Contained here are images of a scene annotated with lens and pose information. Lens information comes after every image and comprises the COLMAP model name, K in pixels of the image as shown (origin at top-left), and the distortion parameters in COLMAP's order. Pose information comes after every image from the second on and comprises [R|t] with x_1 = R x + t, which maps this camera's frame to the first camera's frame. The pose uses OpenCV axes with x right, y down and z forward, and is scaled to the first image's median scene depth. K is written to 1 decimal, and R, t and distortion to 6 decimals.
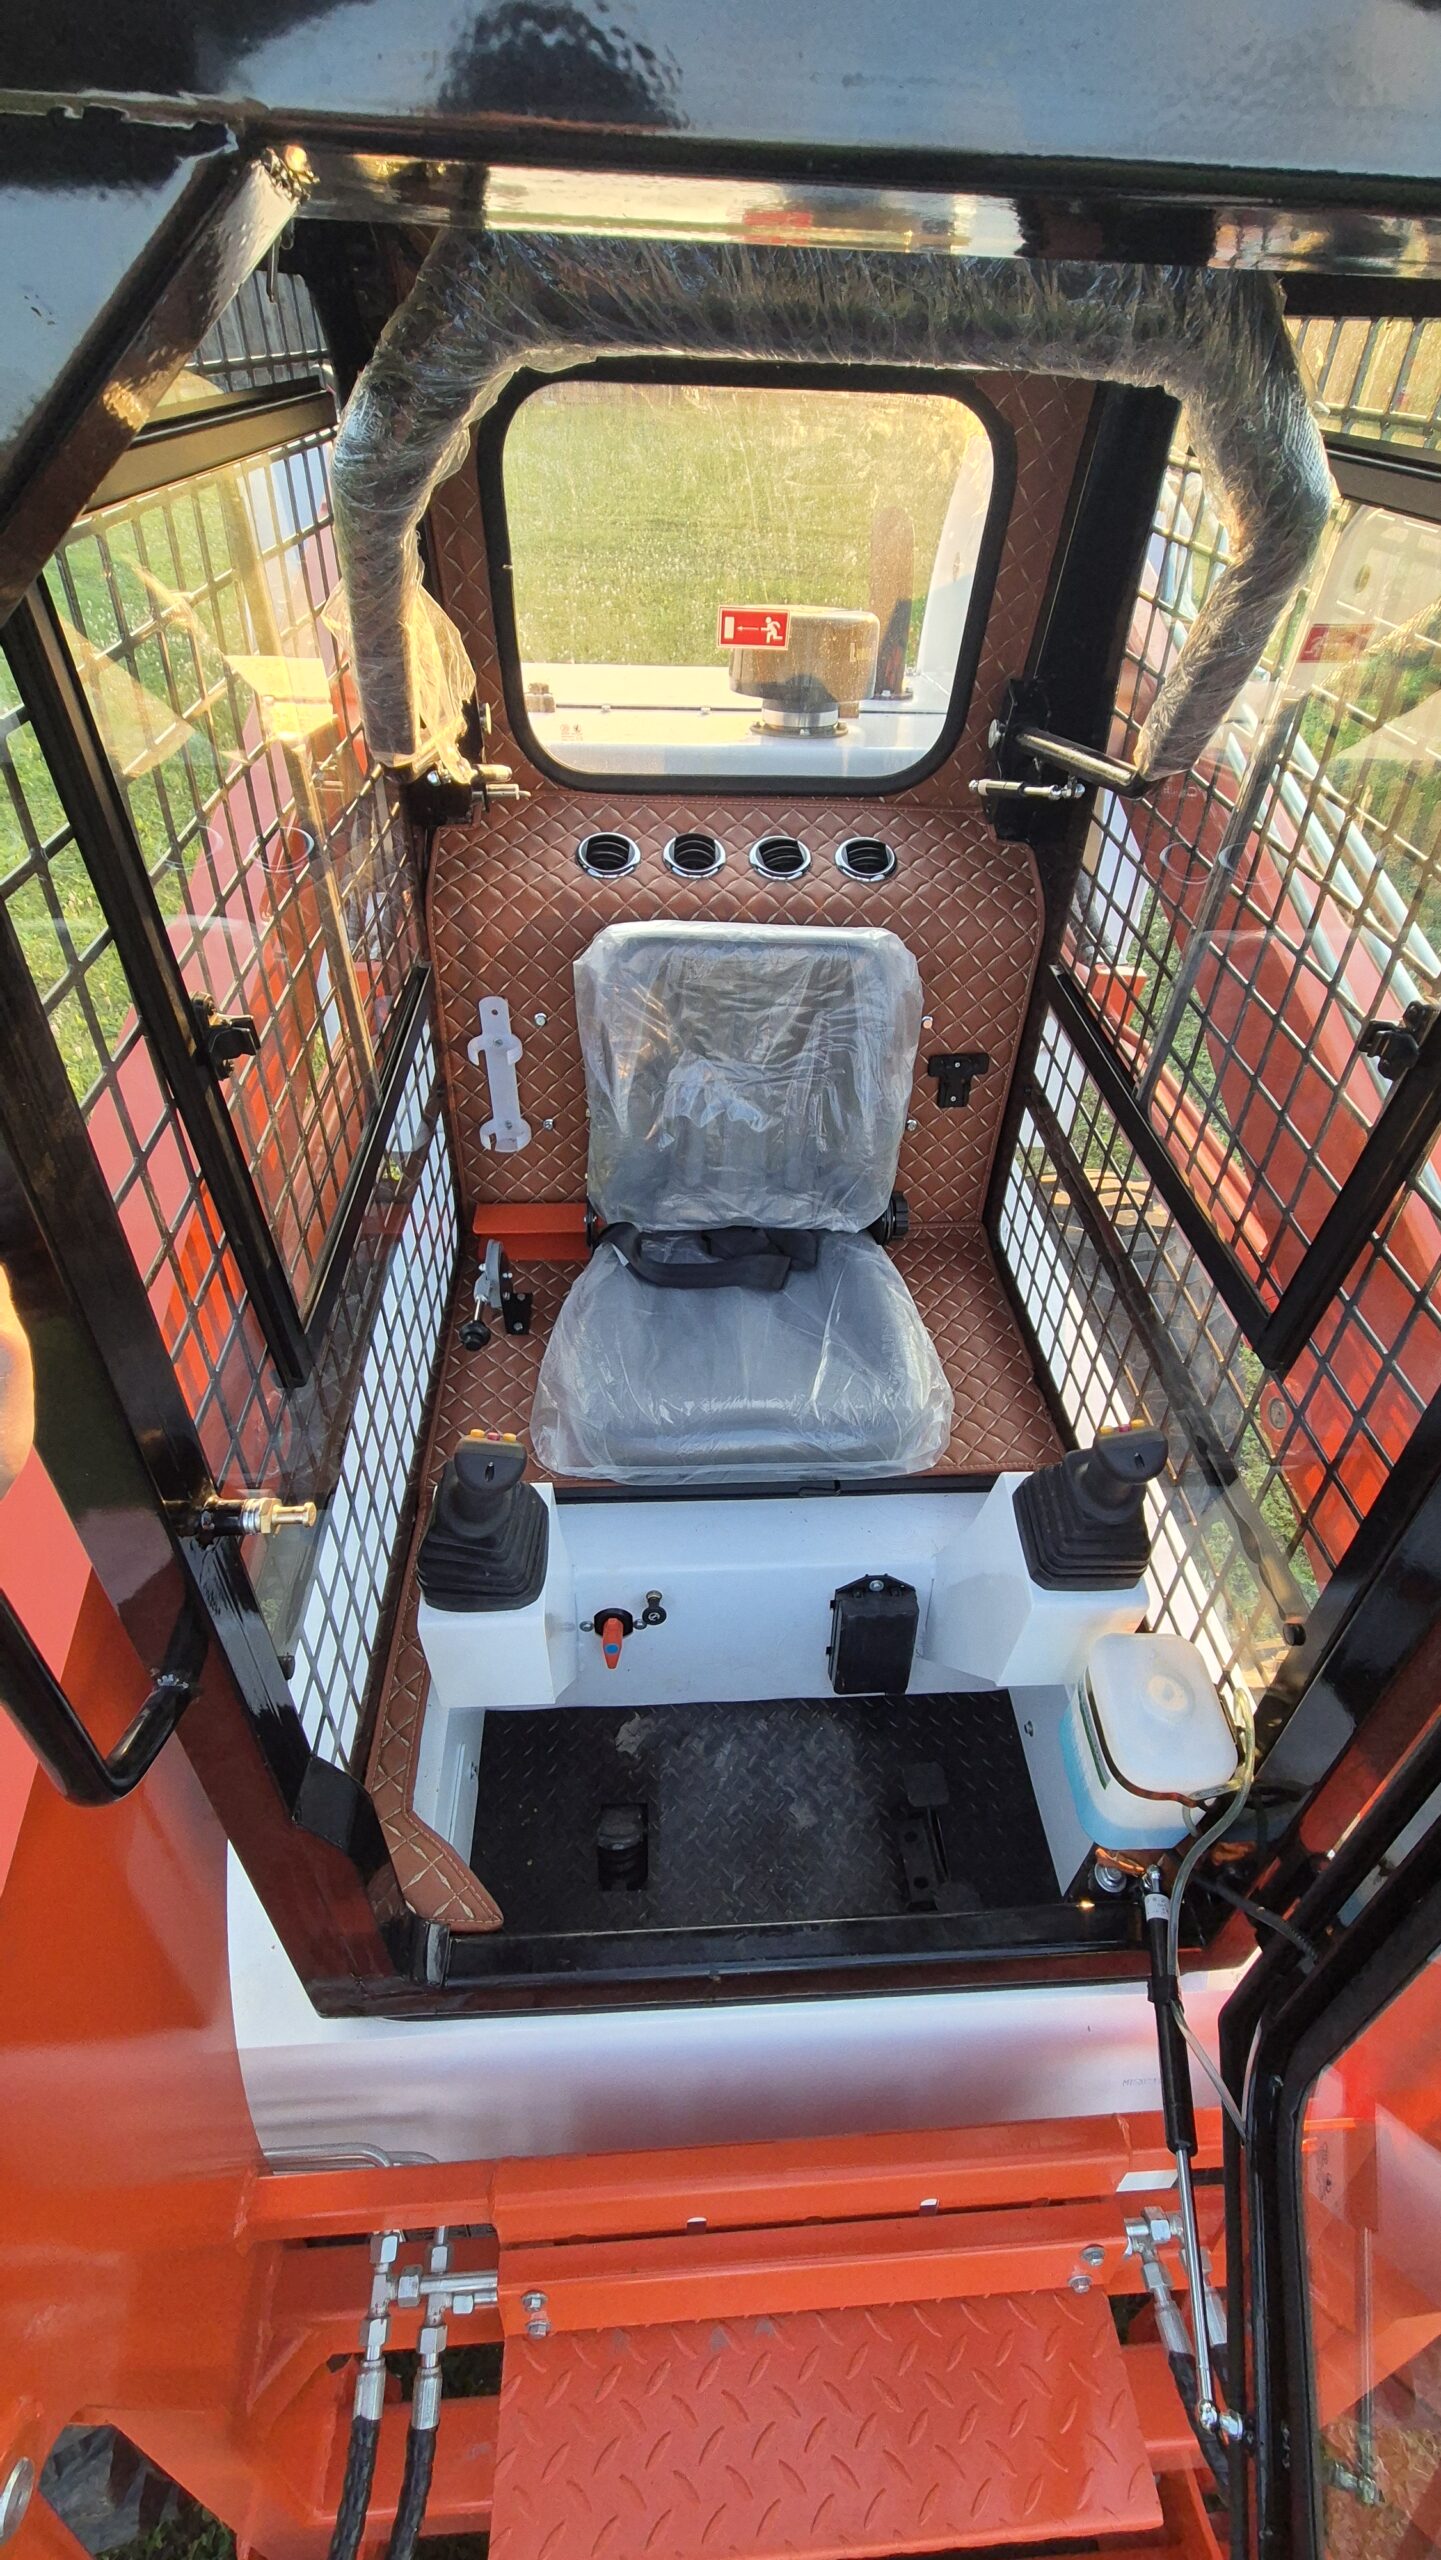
lens RADIAL K [[1045.5, 0, 720.5], [0, 1045.5, 1280.0], [0, 0, 1]] dist [0.000257, -0.000048]
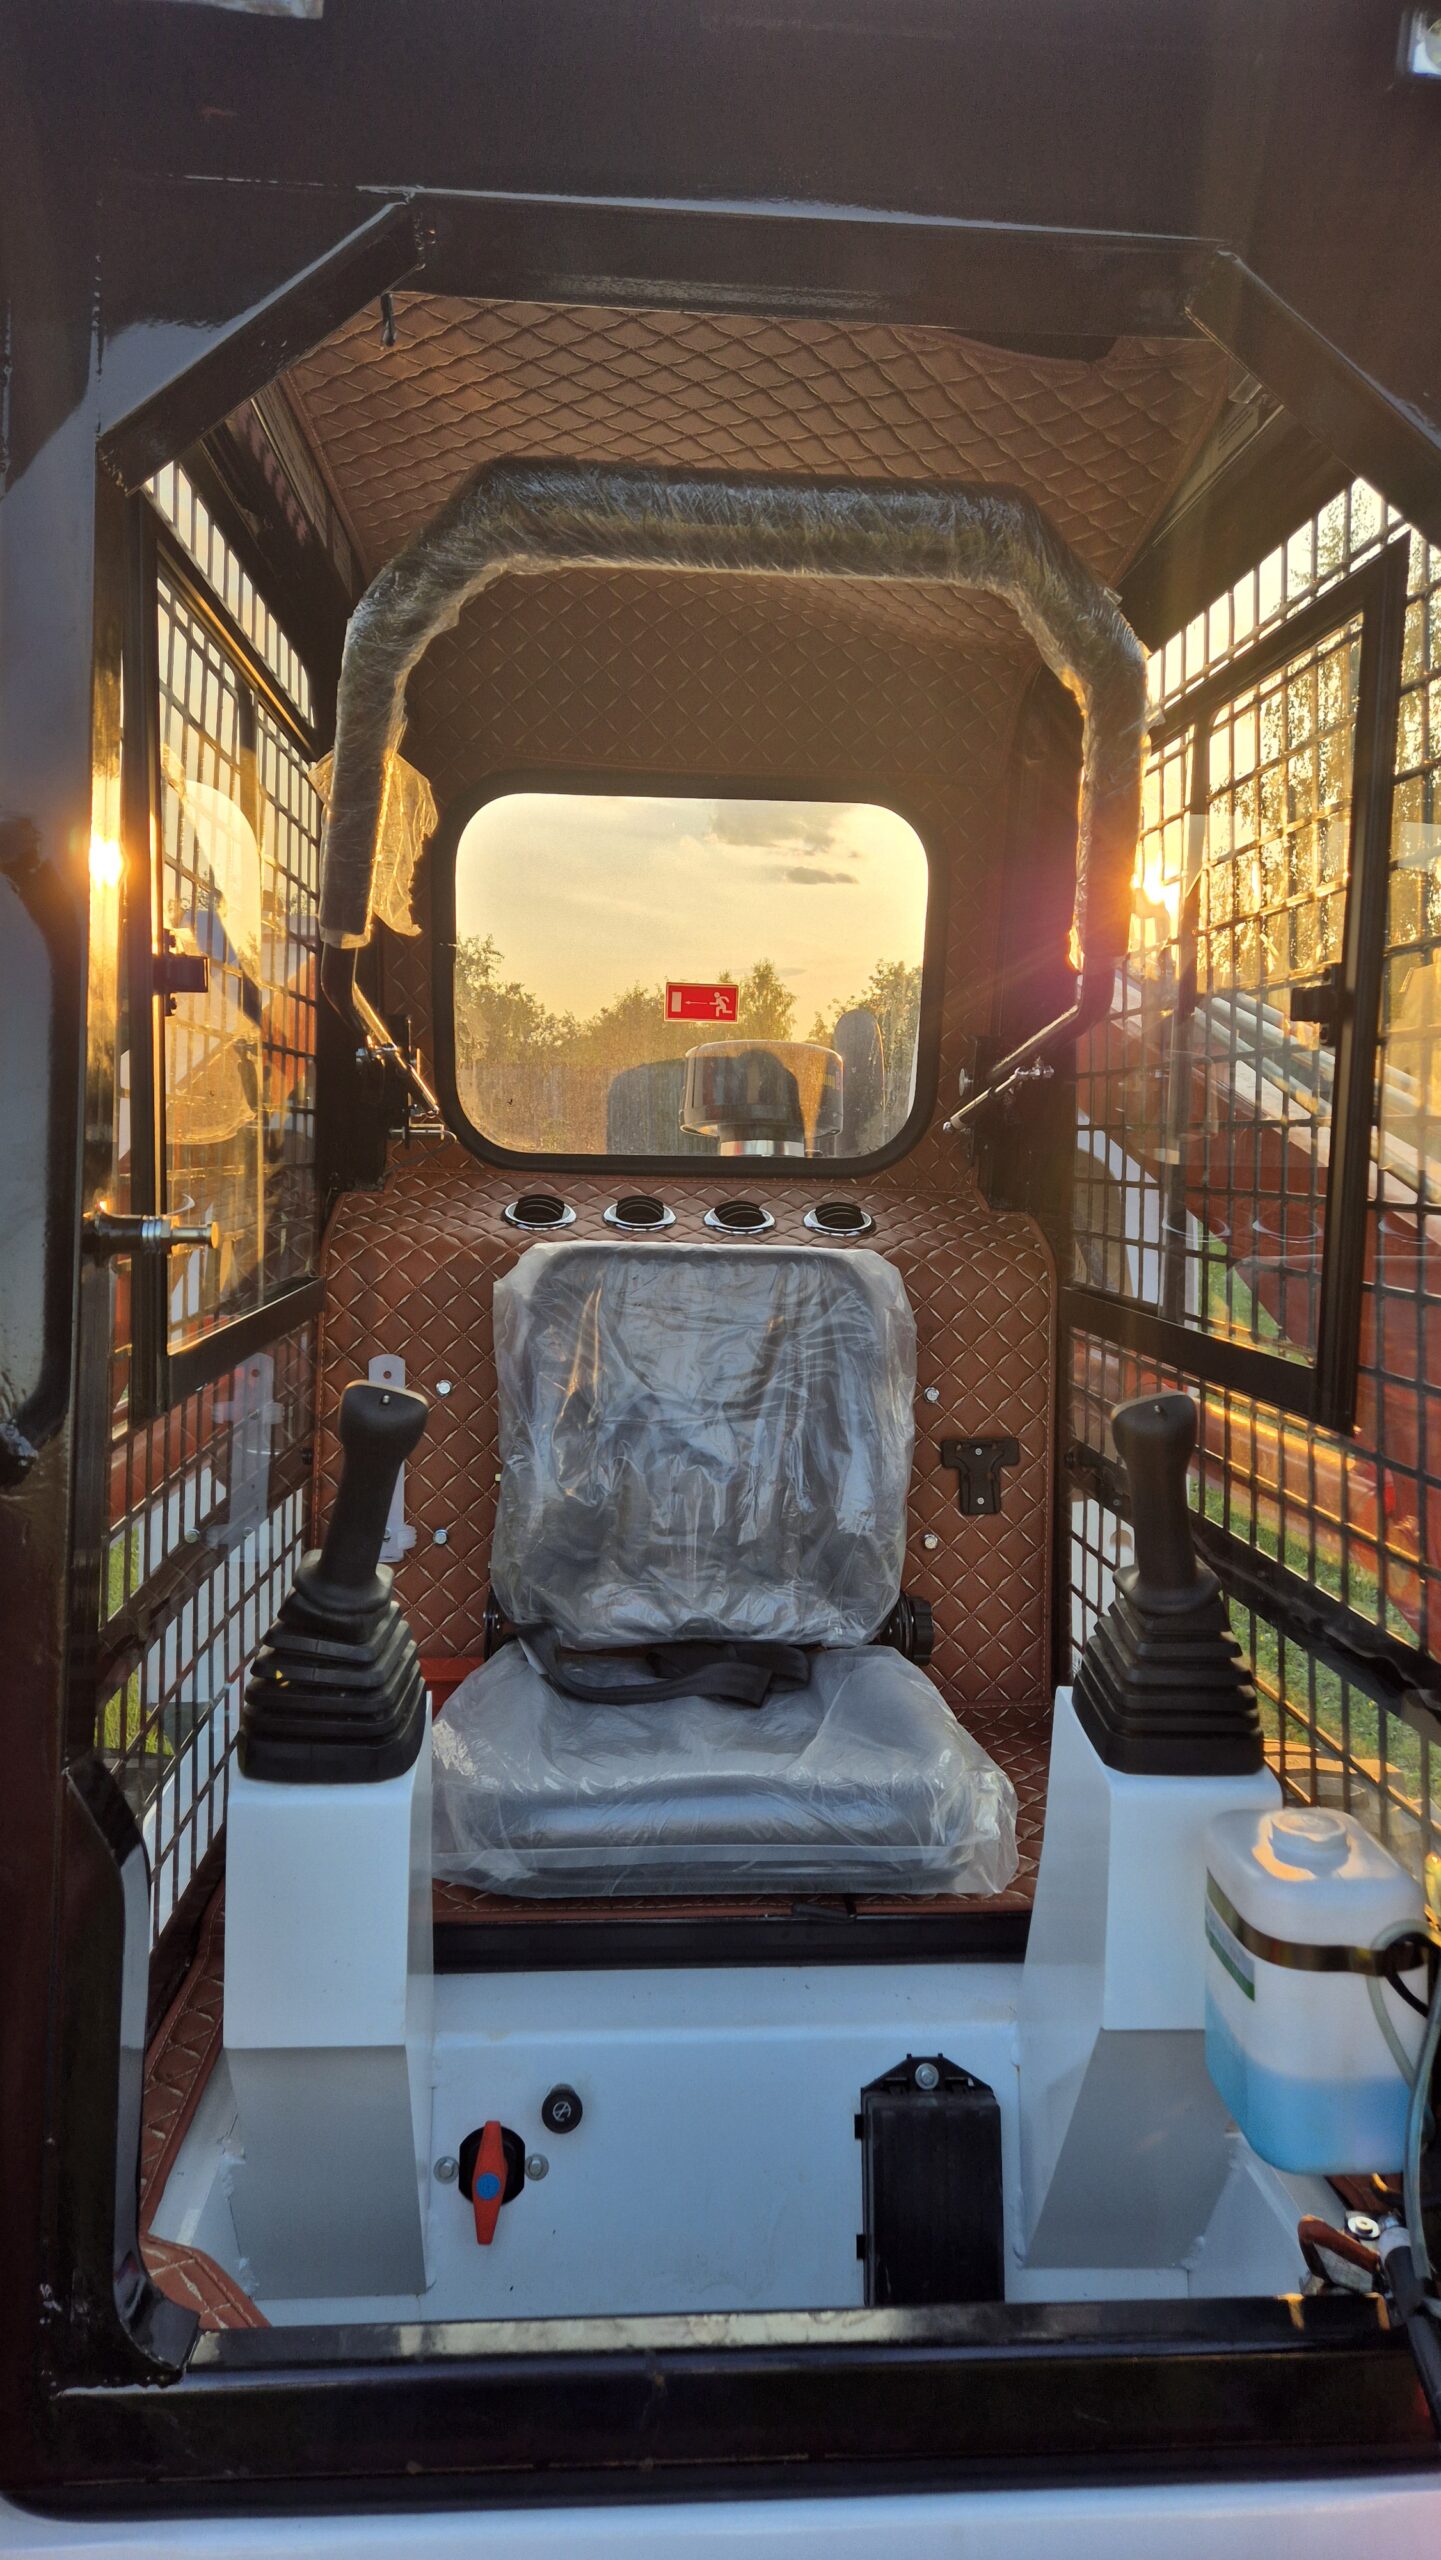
lens RADIAL K [[1681.0, 0, 720.5], [0, 1681.0, 1280.0], [0, 0, 1]] dist [0.094349, -0.072642]
pose [[0.999688, -0.011977, 0.021913, 0.011207], [0.022830, 0.793923, -0.607589, 0.499231], [-0.010120, 0.607900, 0.793949, -0.073888]]
